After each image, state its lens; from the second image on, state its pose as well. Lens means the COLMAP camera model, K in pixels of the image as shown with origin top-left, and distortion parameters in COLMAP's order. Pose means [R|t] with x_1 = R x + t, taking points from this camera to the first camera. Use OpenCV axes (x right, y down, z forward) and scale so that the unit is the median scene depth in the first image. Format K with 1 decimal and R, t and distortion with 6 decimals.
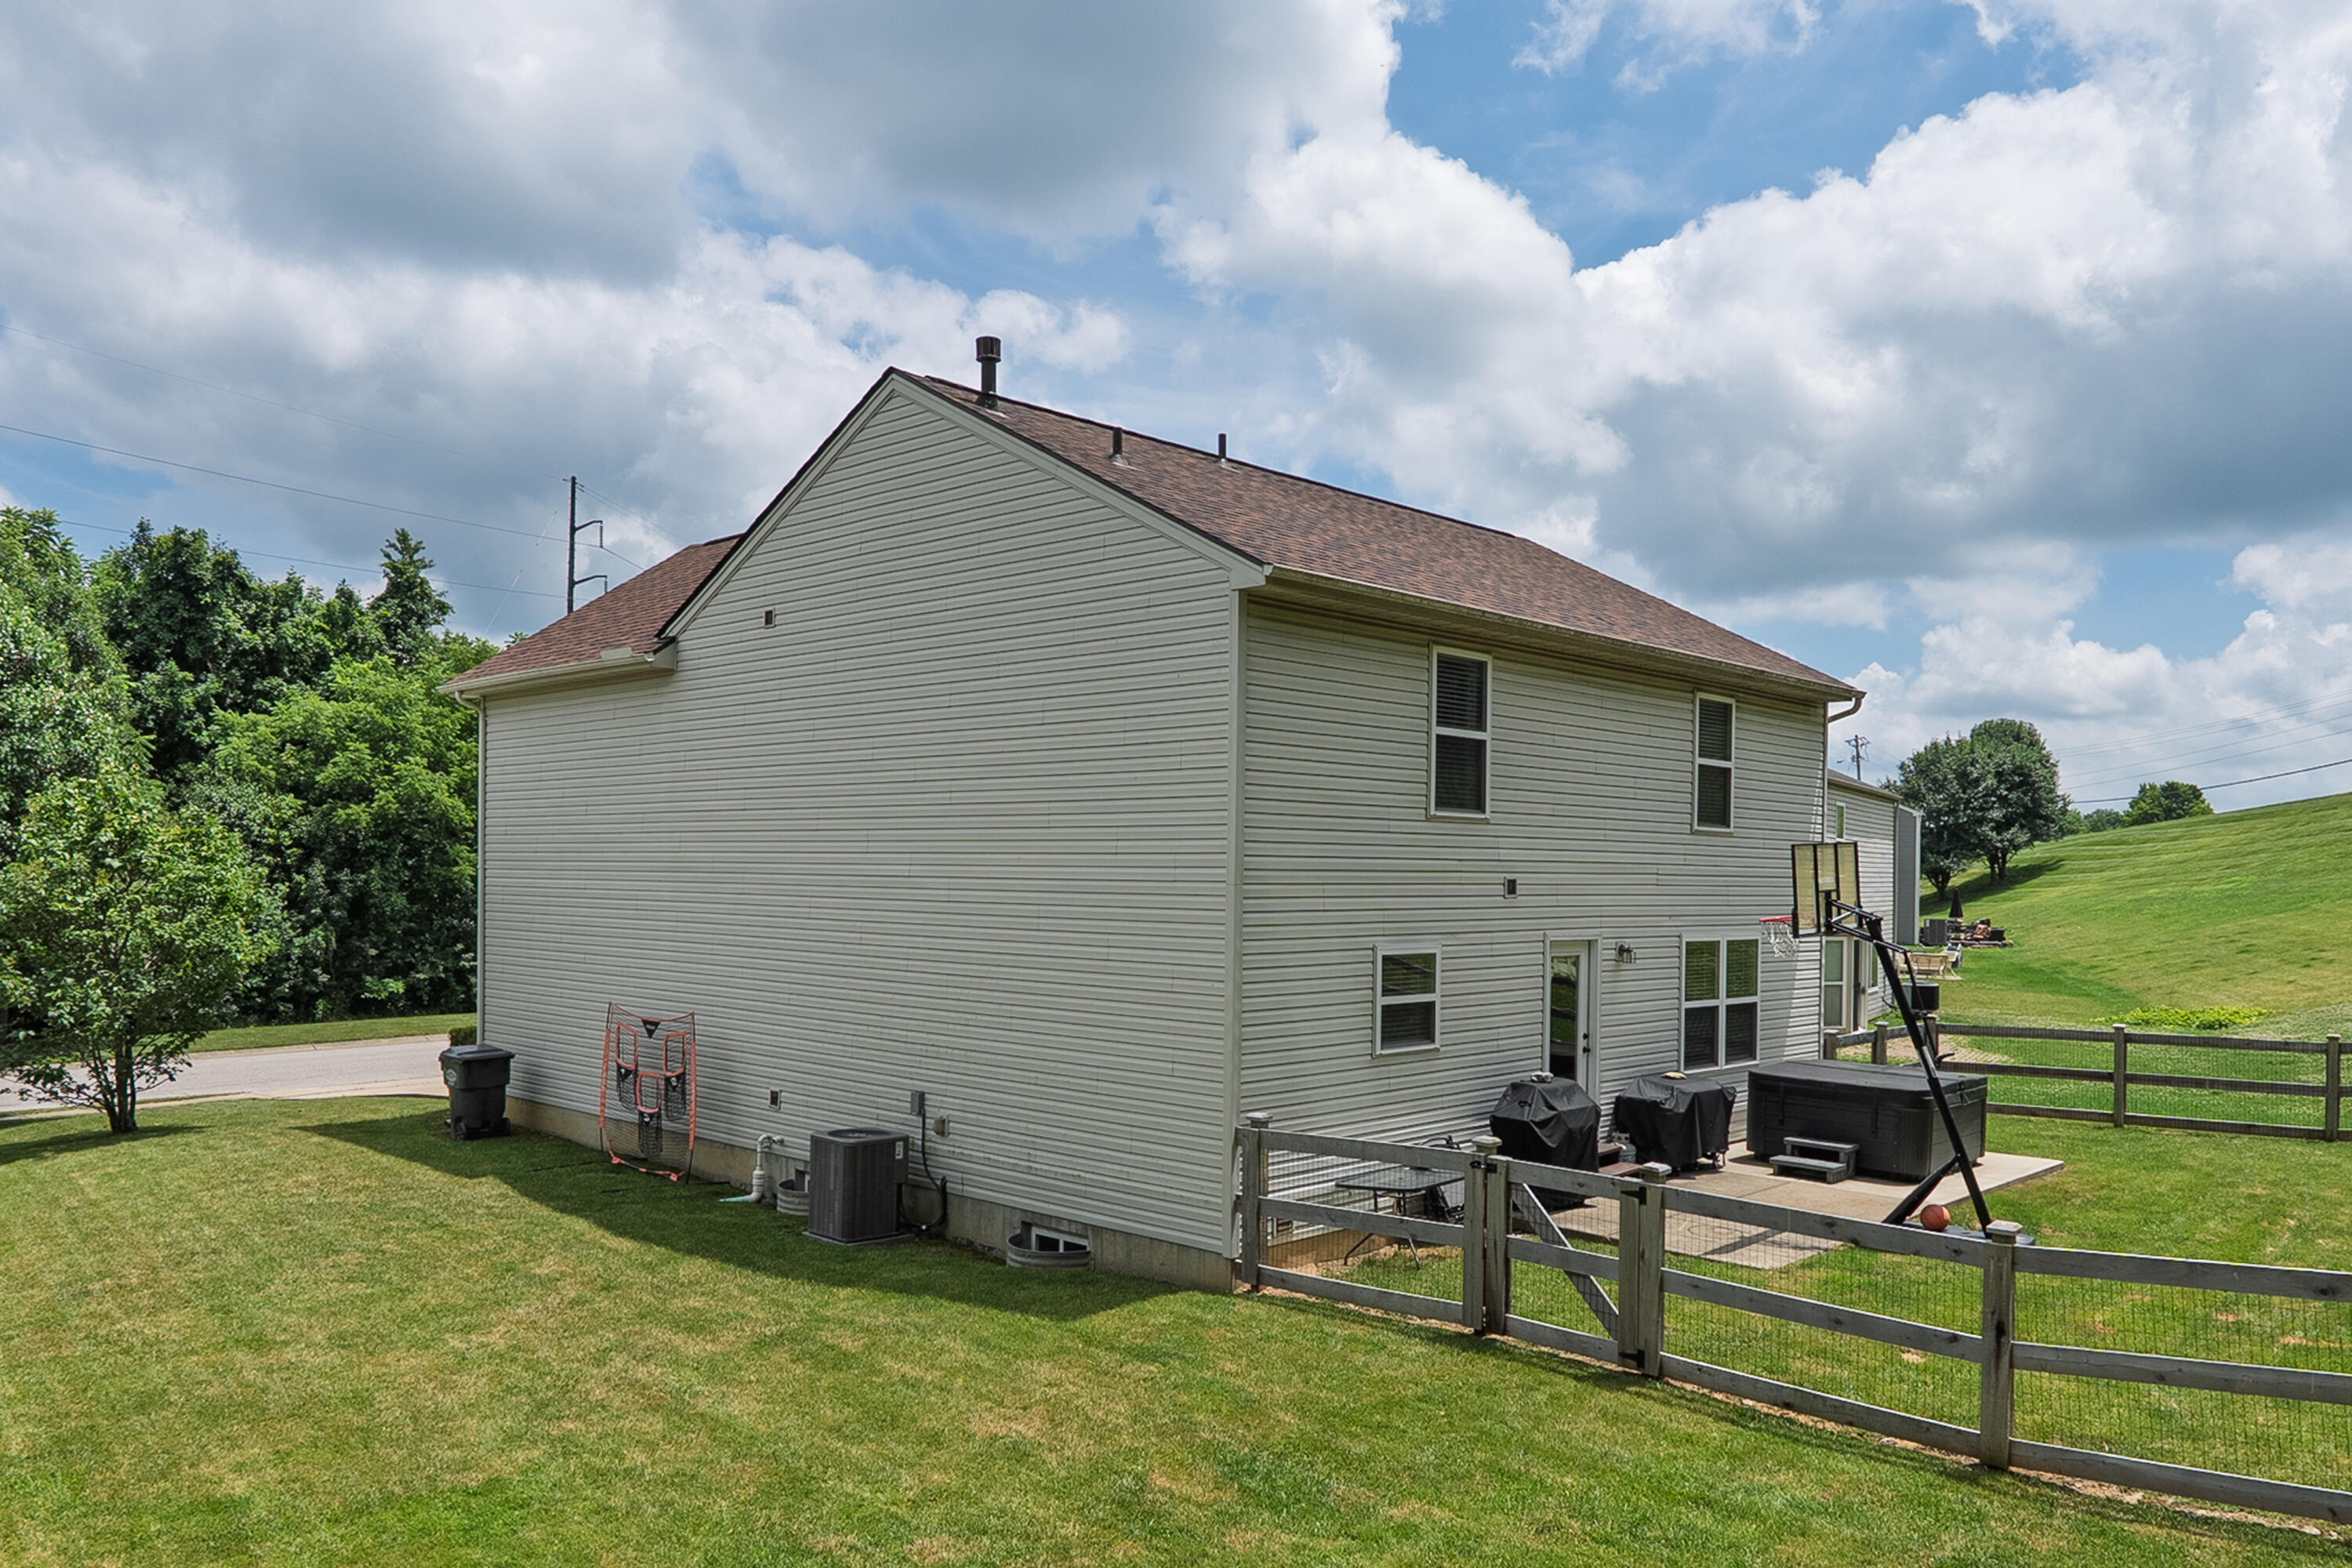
lens RADIAL K [[1050.0, 0, 1175.0], [0, 1050.0, 783.1], [0, 0, 1]] dist [-0.001850, -0.000446]
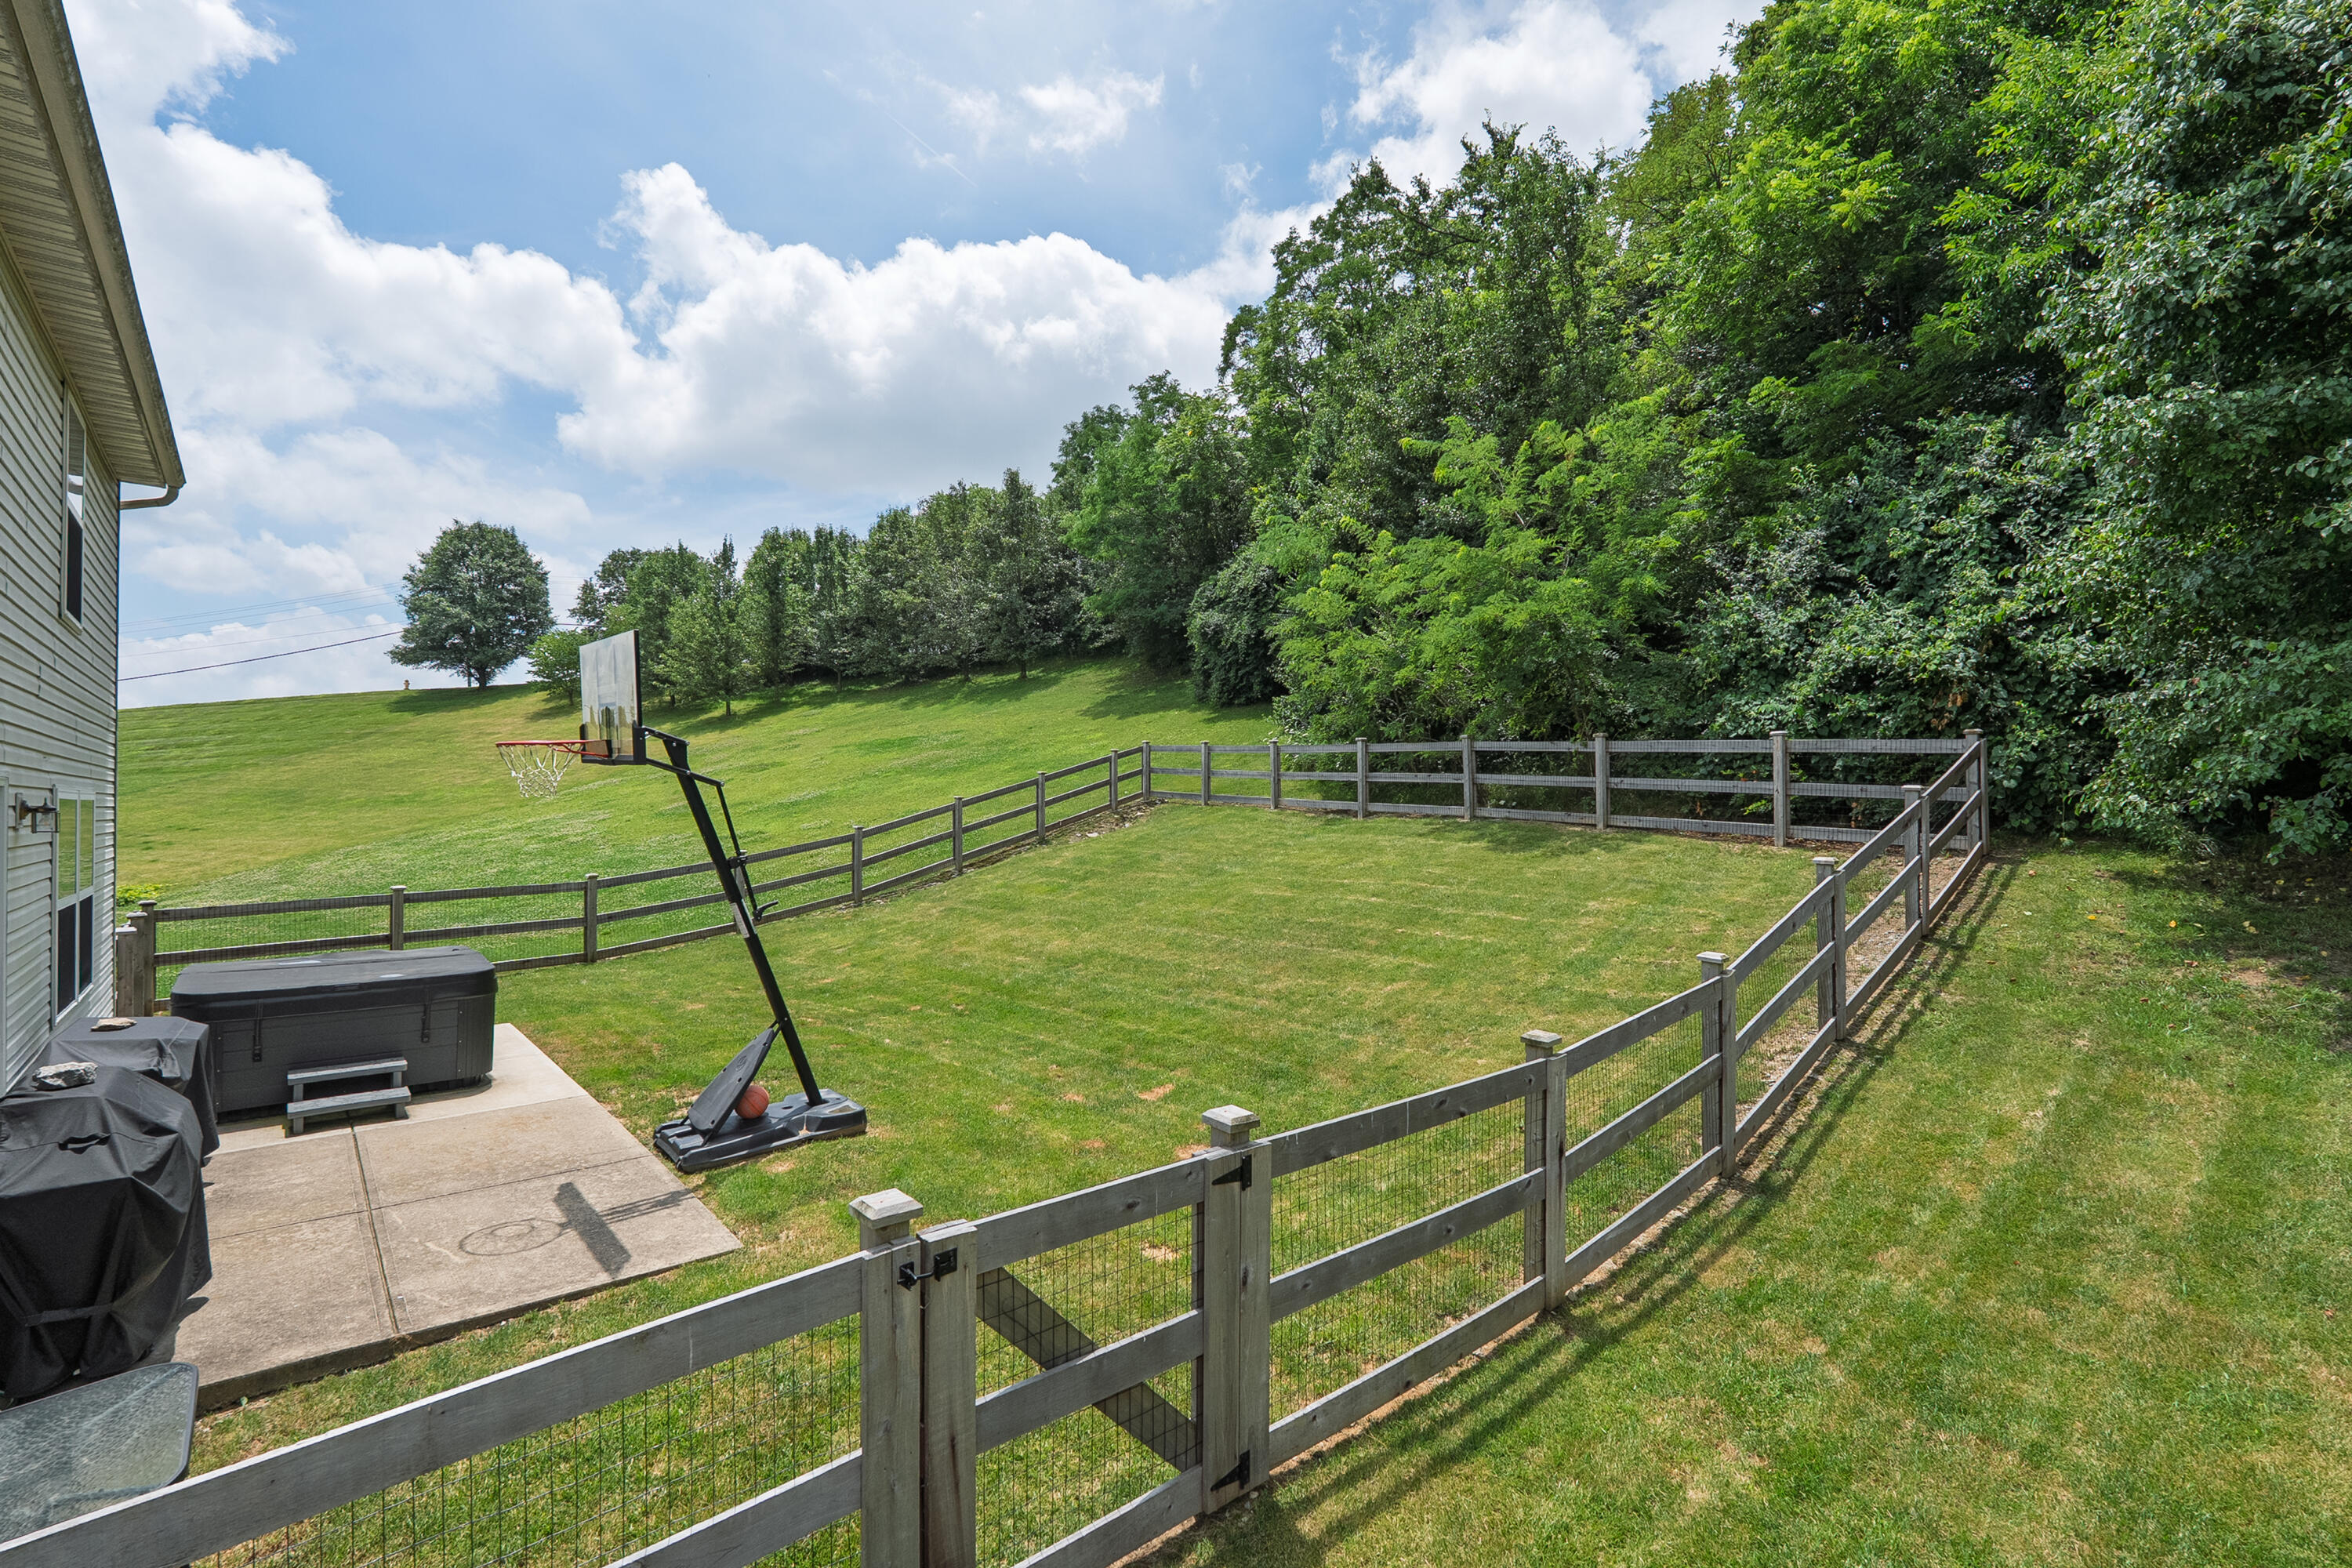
lens RADIAL K [[1050.0, 0, 1175.4], [0, 1050.0, 790.2], [0, 0, 1]] dist [-0.001850, -0.000446]
pose [[0.105189, -0.007858, 0.994421, -0.037991], [-0.116068, 0.993037, 0.020124, 0.074214], [-0.987656, -0.117537, 0.103544, 0.394215]]
